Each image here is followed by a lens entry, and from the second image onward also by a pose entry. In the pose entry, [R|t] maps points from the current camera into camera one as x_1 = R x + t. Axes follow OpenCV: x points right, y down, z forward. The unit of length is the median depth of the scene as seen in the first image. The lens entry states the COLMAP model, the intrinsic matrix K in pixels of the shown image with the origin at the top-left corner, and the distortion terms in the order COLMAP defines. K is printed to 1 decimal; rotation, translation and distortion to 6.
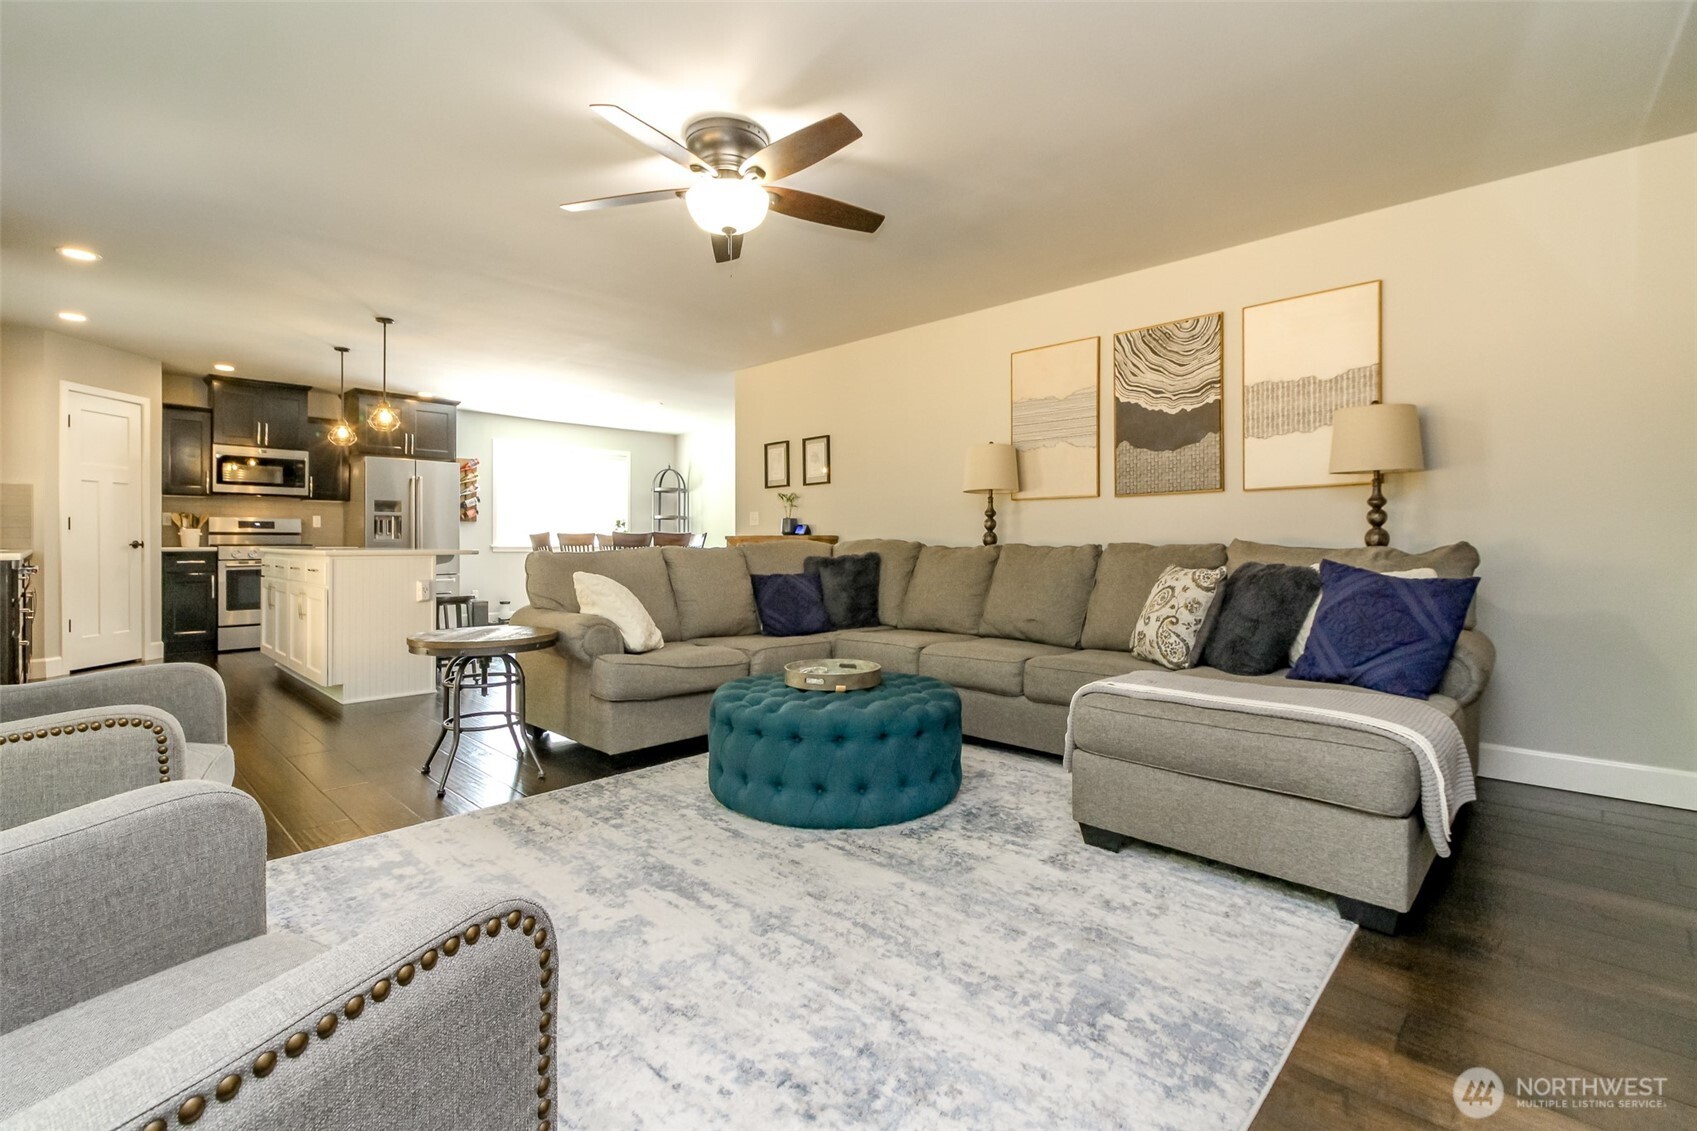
lens RADIAL K [[774.2, 0, 849.8], [0, 774.2, 553.3], [0, 0, 1]] dist [0.007969, -0.007376]
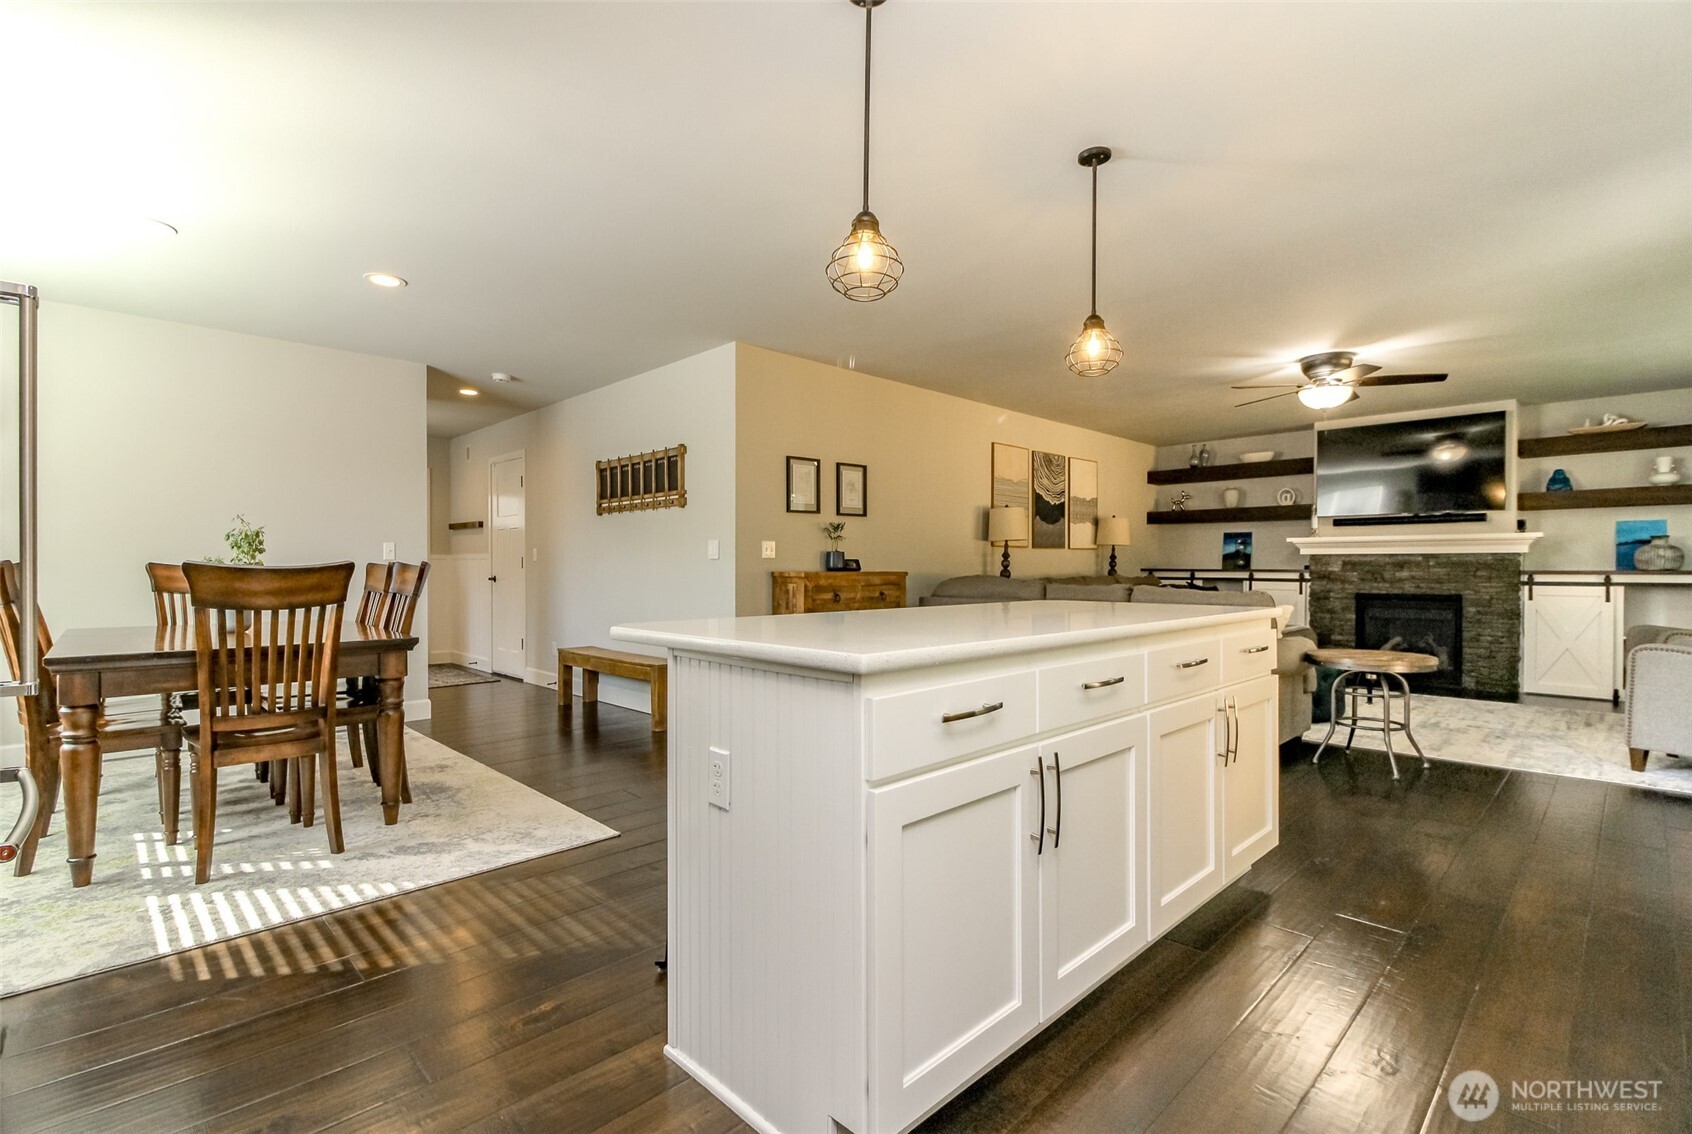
lens RADIAL K [[771.9, 0, 818.2], [0, 771.9, 571.5], [0, 0, 1]] dist [0.007969, -0.007376]
pose [[0.038913, -0.009666, 0.999196, -0.920919], [0.013824, 0.999863, 0.009134, -0.029872], [-0.999147, 0.013457, 0.039042, 0.960886]]
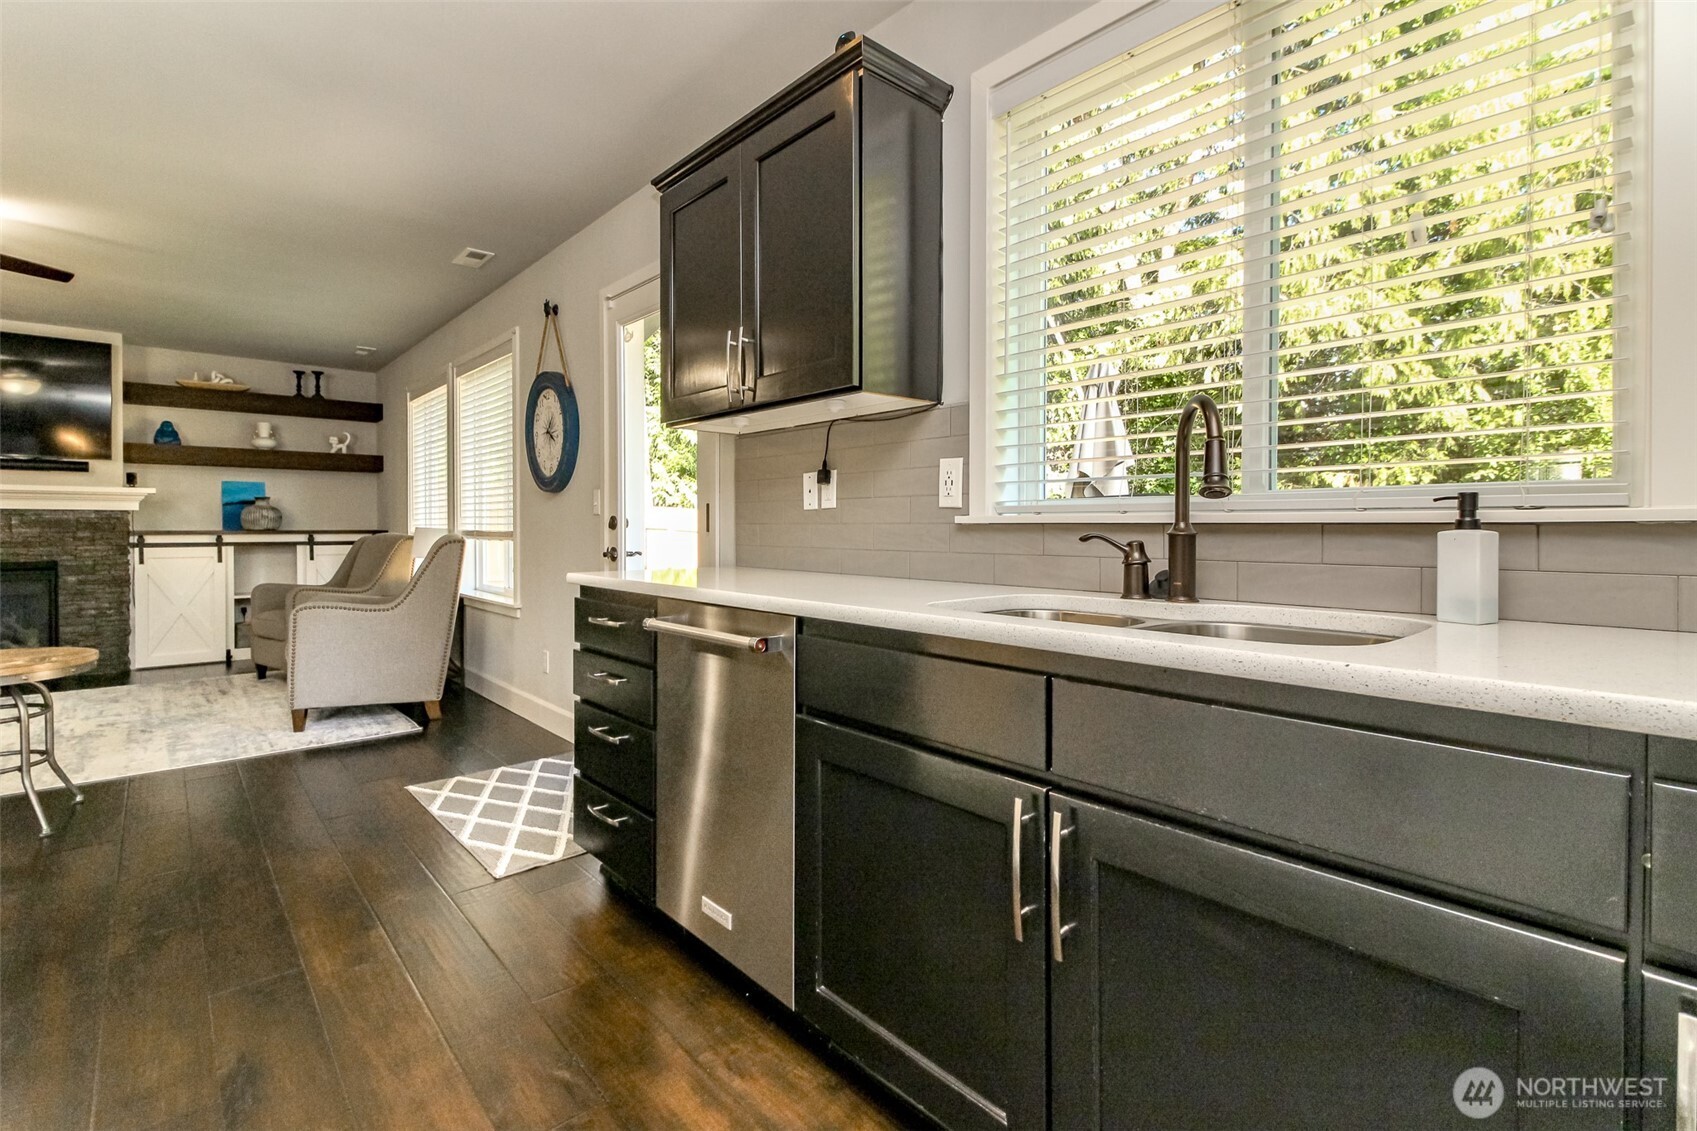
lens RADIAL K [[774.2, 0, 850.0], [0, 774.2, 535.8], [0, 0, 1]] dist [0.007969, -0.007376]
pose [[-0.998069, -0.005905, 0.061826, -0.752981], [-0.004436, 0.999705, 0.023875, -0.028238], [-0.061949, 0.023555, -0.997801, 0.918181]]
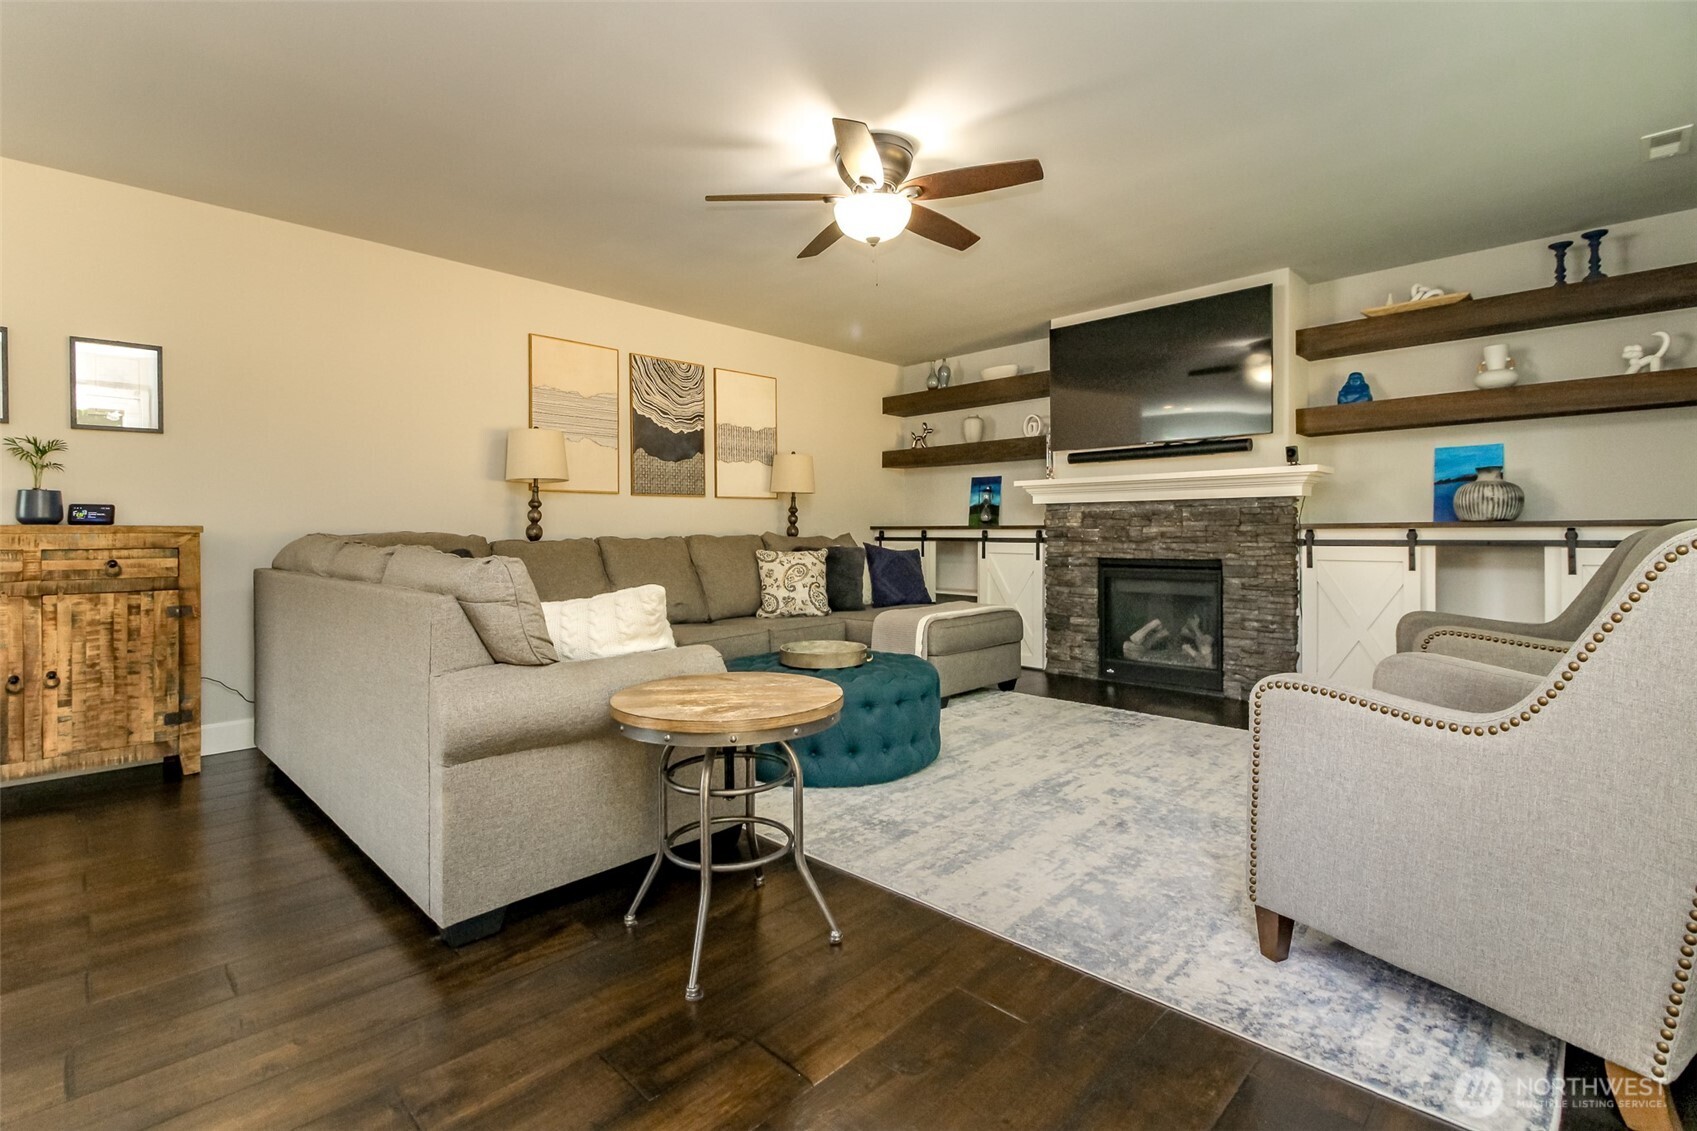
lens RADIAL K [[774.2, 0, 826.8], [0, 774.2, 531.0], [0, 0, 1]] dist [0.007969, -0.007376]
pose [[0.016483, -0.002282, 0.999862, -0.552760], [0.017561, 0.999844, 0.001992, -0.010811], [-0.999710, 0.017526, 0.016521, 0.474818]]
